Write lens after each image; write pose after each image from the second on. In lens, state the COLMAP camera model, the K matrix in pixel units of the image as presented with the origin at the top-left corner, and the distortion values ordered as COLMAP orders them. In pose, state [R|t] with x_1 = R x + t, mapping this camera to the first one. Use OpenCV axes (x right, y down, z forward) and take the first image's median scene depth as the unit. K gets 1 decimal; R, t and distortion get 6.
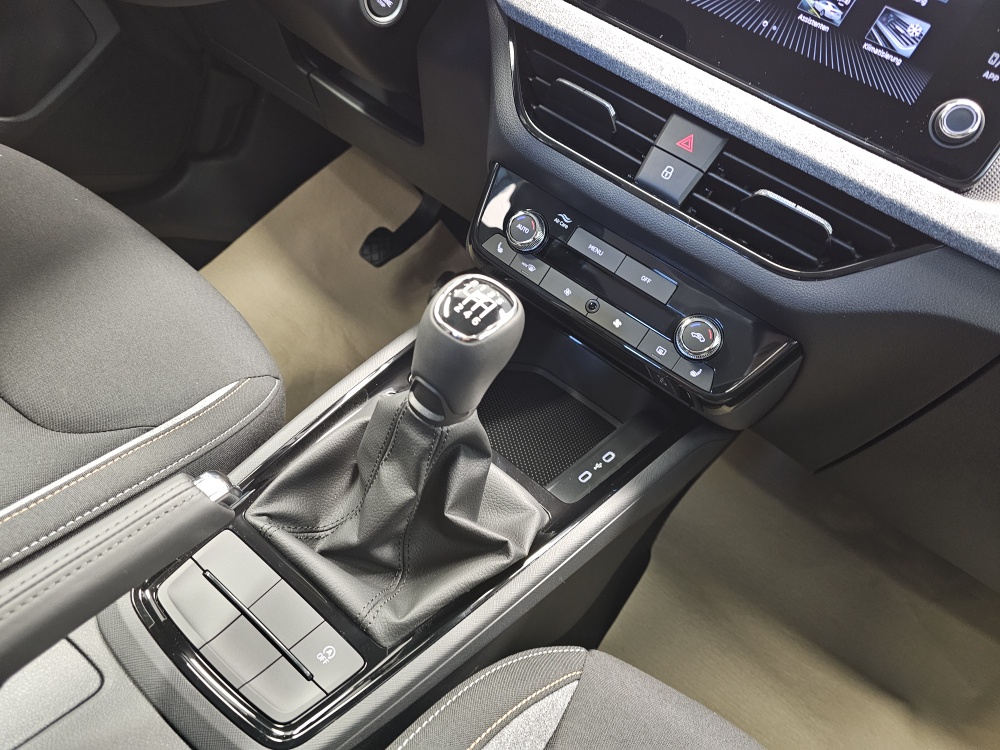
lens RADIAL K [[677.6, 0, 497.0], [0, 677.6, 371.3], [0, 0, 1]] dist [0.036616, -0.001570]
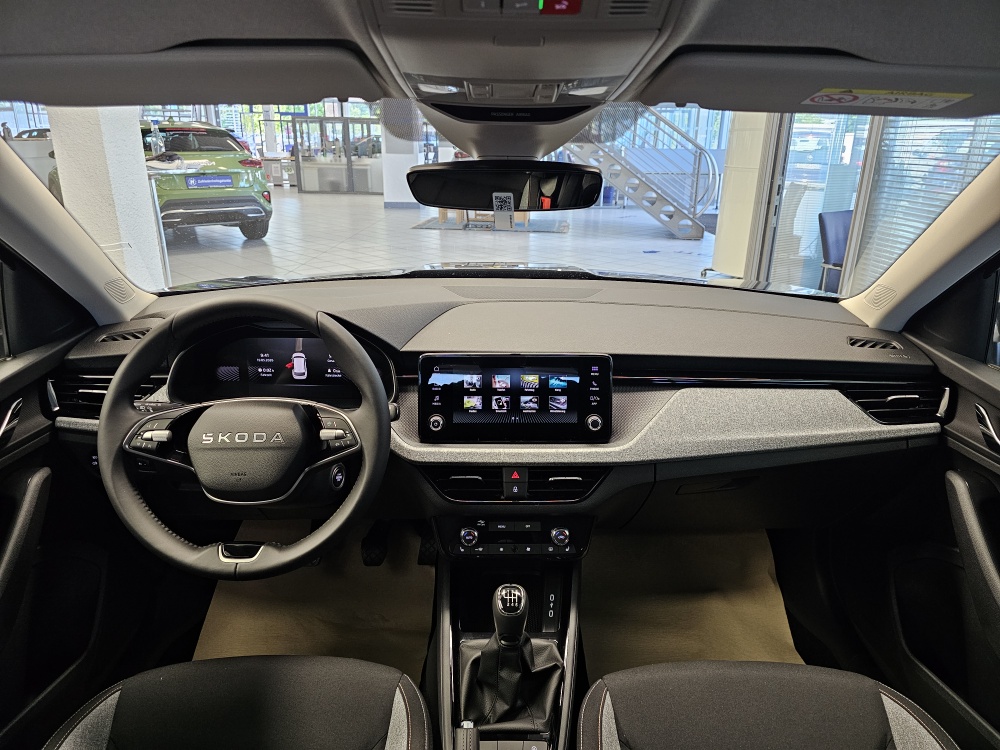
lens RADIAL K [[669.5, 0, 500.0], [0, 669.5, 375.0], [0, 0, 1]] dist [0.048950, -0.060417]
pose [[0.775014, -0.516553, 0.364042, -0.439799], [0.550362, 0.834826, 0.012894, -0.681760], [-0.310572, 0.190362, 0.931293, -1.247311]]
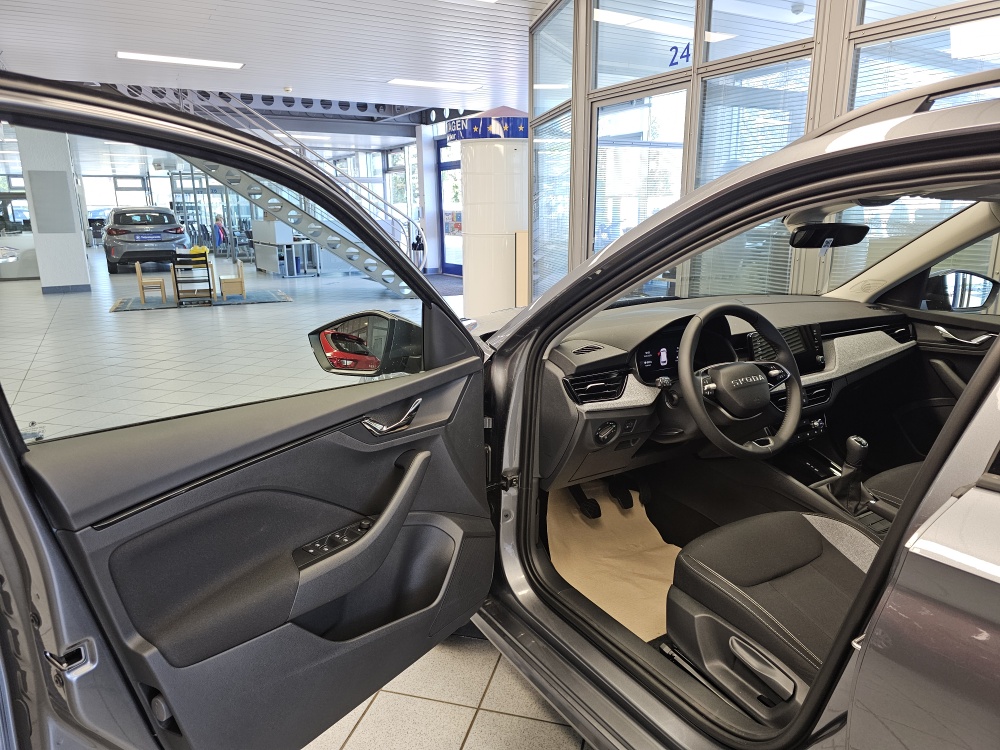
lens RADIAL K [[669.5, 0, 500.0], [0, 669.5, 375.0], [0, 0, 1]] dist [0.048950, -0.060417]
pose [[0.402269, -0.571474, 0.715260, -3.503616], [0.627106, 0.741198, 0.239507, -2.644563], [-0.667021, 0.352197, 0.656536, -0.595720]]
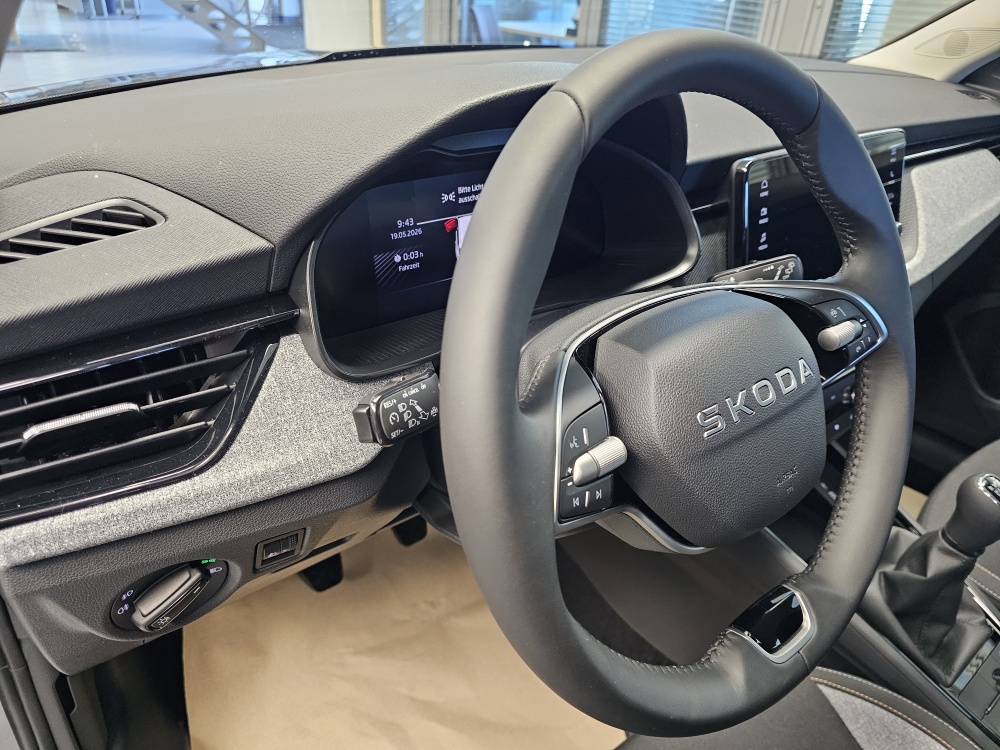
lens RADIAL K [[685.7, 0, 501.4], [0, 685.7, 367.0], [0, 0, 1]] dist [0.045135, -0.067025]
pose [[0.315787, -0.759042, 0.569328, -0.967662], [0.563668, 0.632749, 0.530949, -1.585775], [-0.763254, 0.153246, 0.627661, 0.597675]]
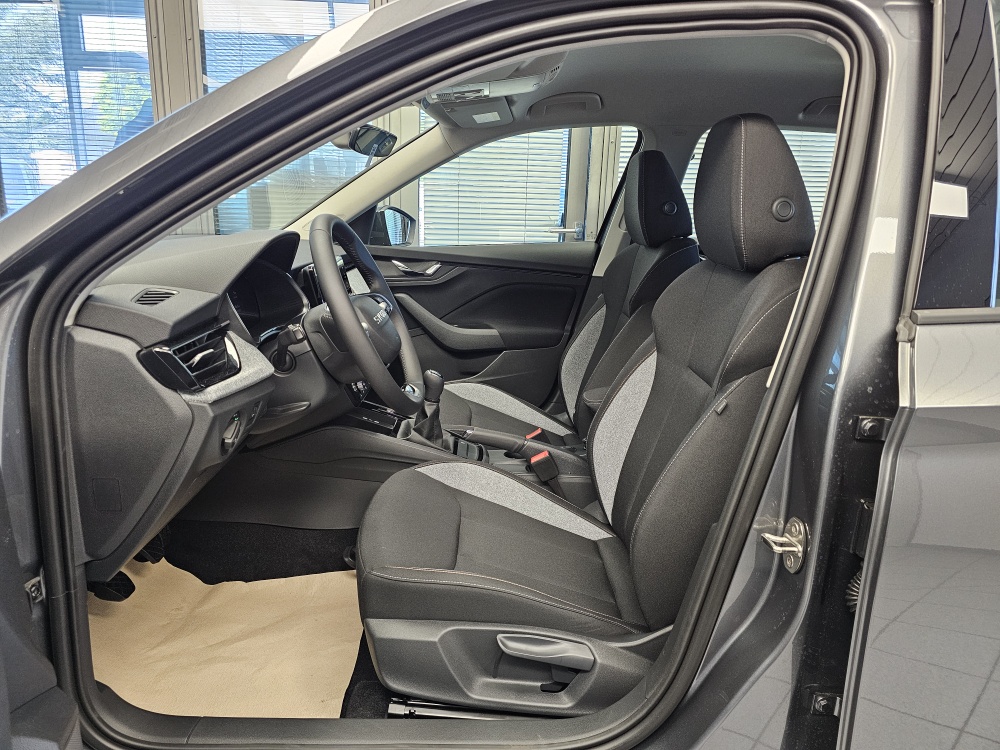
lens RADIAL K [[669.5, 0, 500.0], [0, 669.5, 375.0], [0, 0, 1]] dist [0.048950, -0.060417]
pose [[-0.504415, -0.573561, 0.645441, -2.527860], [0.232184, 0.629874, 0.741181, -2.672973], [-0.831659, 0.523723, -0.184546, 1.133050]]
